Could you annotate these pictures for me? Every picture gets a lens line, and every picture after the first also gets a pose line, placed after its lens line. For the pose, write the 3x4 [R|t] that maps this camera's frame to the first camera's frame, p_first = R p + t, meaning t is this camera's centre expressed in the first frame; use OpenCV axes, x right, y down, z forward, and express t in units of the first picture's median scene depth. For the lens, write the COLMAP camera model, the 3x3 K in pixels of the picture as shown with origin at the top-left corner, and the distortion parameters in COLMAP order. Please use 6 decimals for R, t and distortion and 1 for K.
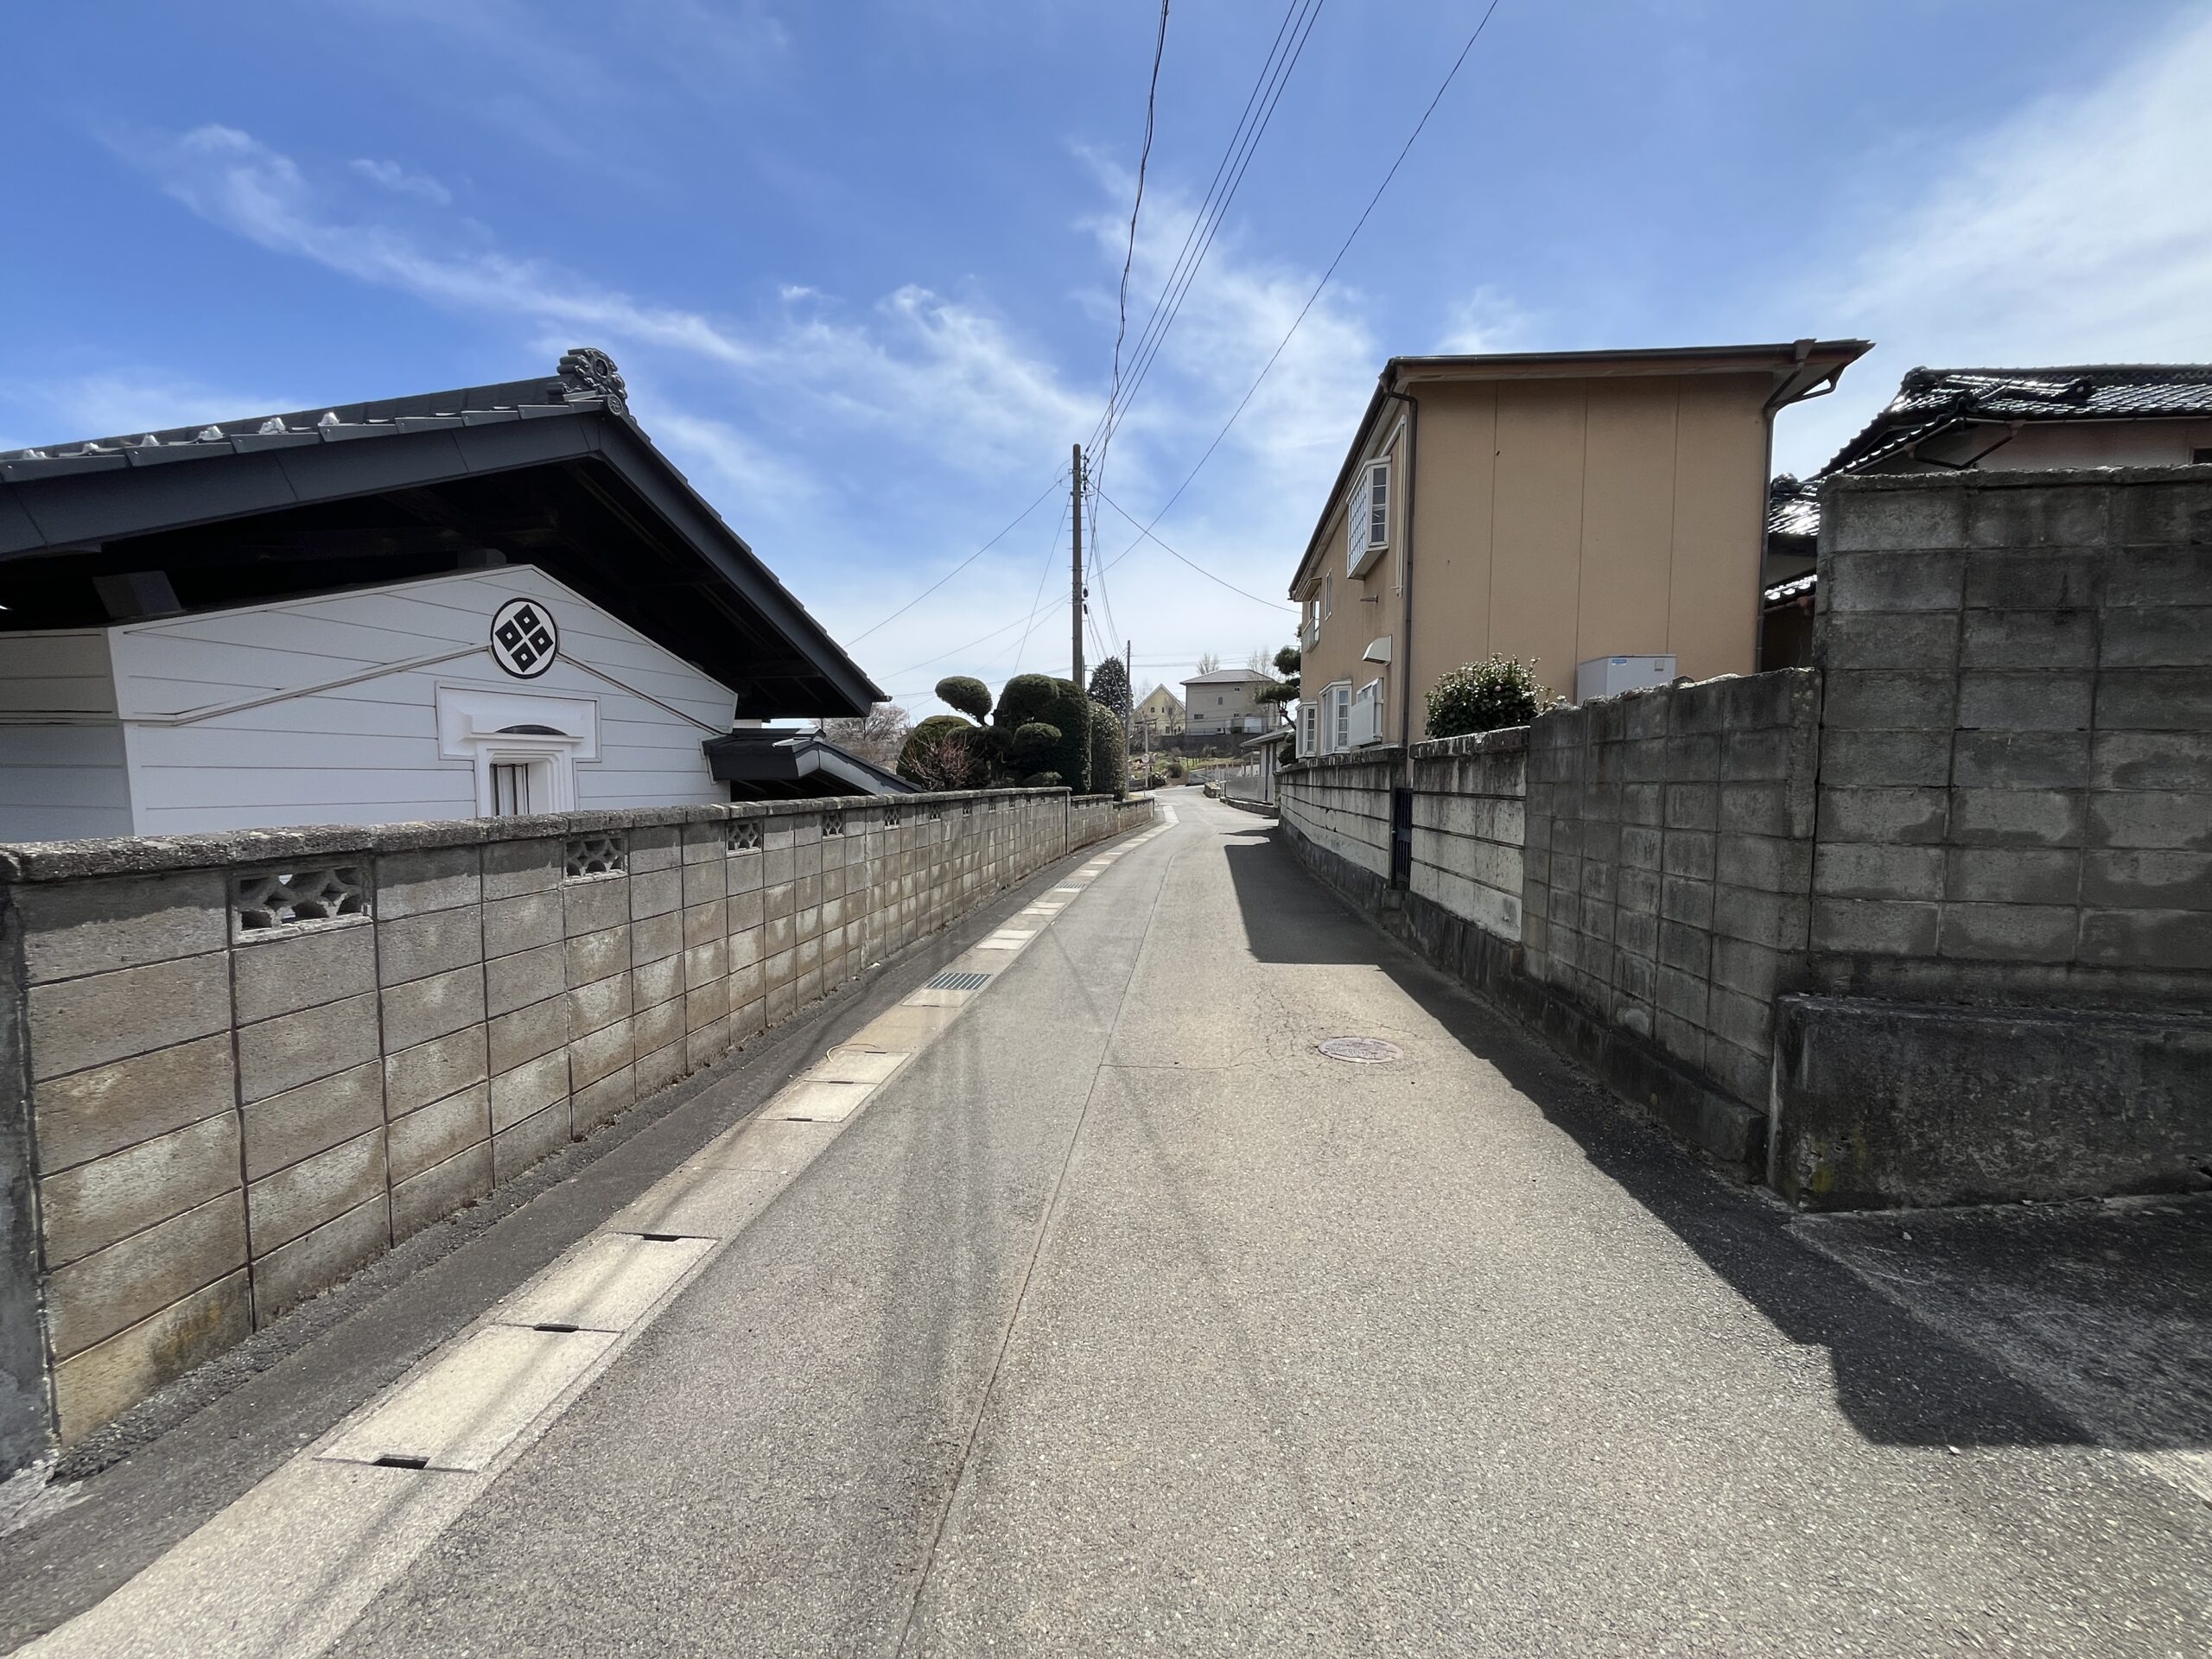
lens RADIAL K [[876.9, 0, 1095.6], [0, 876.9, 826.6], [0, 0, 1]] dist [-0.004208, 0.000273]
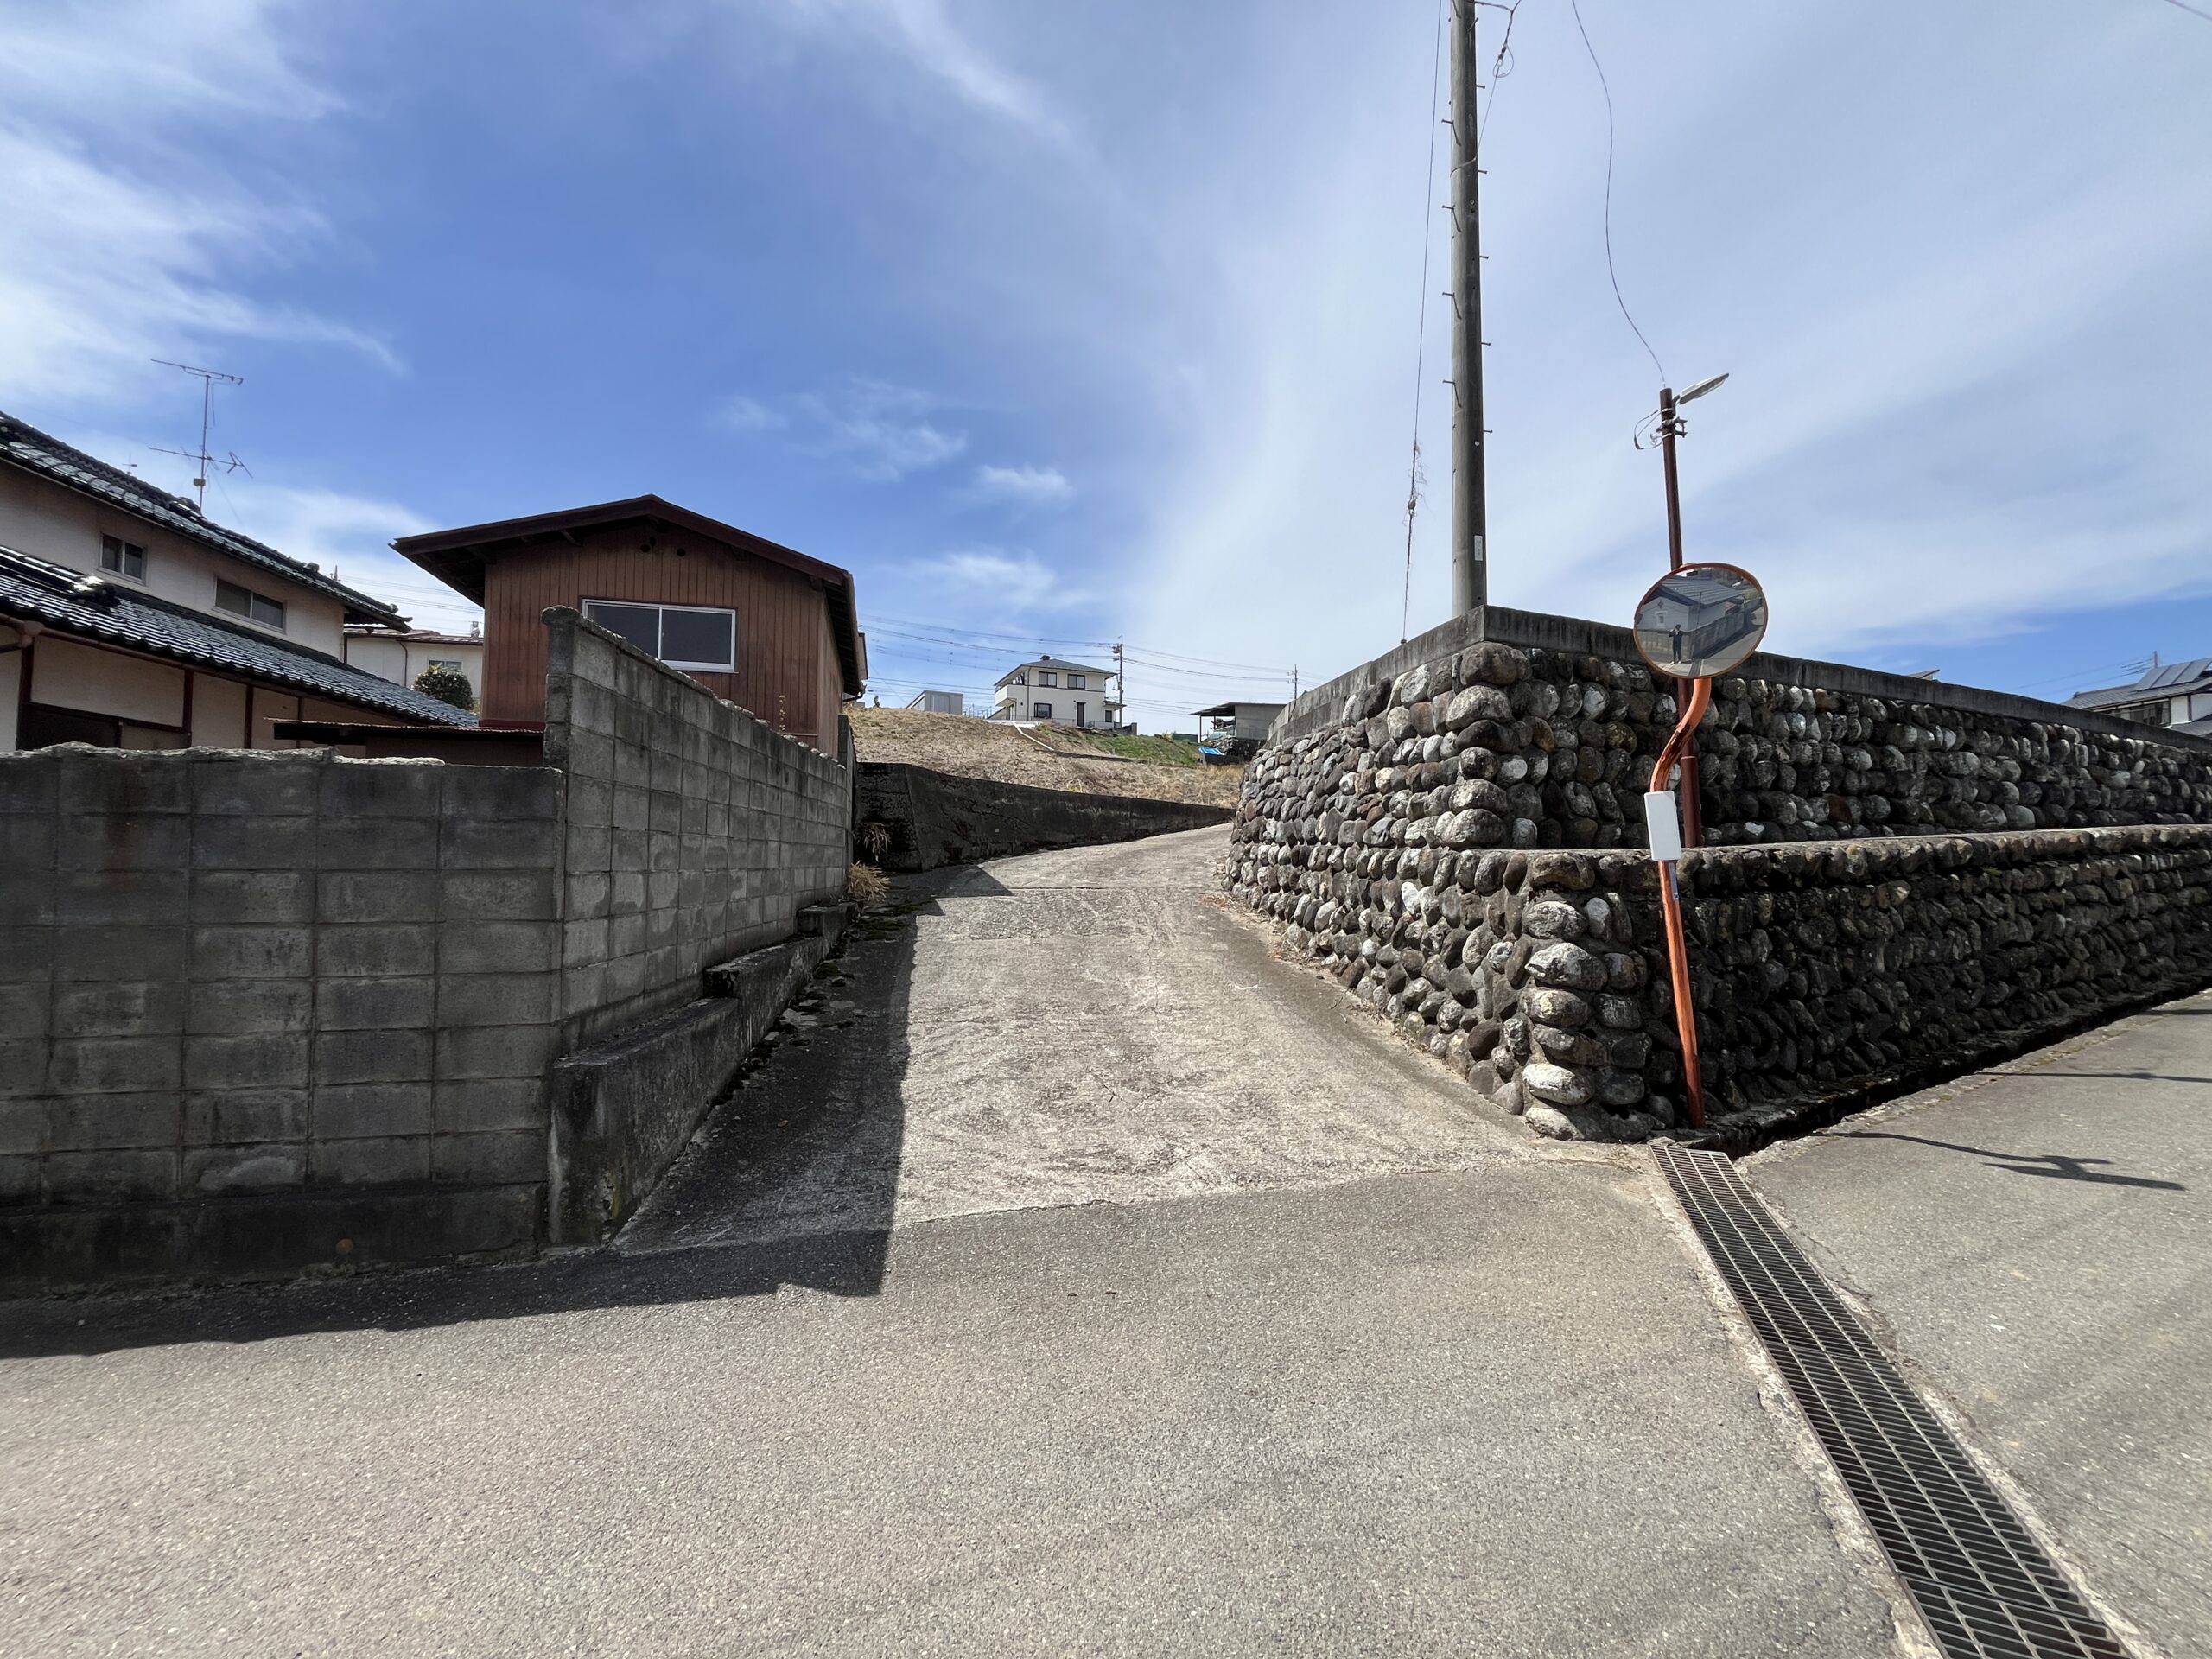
lens RADIAL K [[876.9, 0, 1117.0], [0, 876.9, 830.7], [0, 0, 1]] dist [-0.004208, 0.000273]
pose [[-0.287501, 0.021273, 0.957544, -0.468889], [0.040938, 0.999113, -0.009905, -0.059665], [-0.956905, 0.036352, -0.288117, 0.620611]]
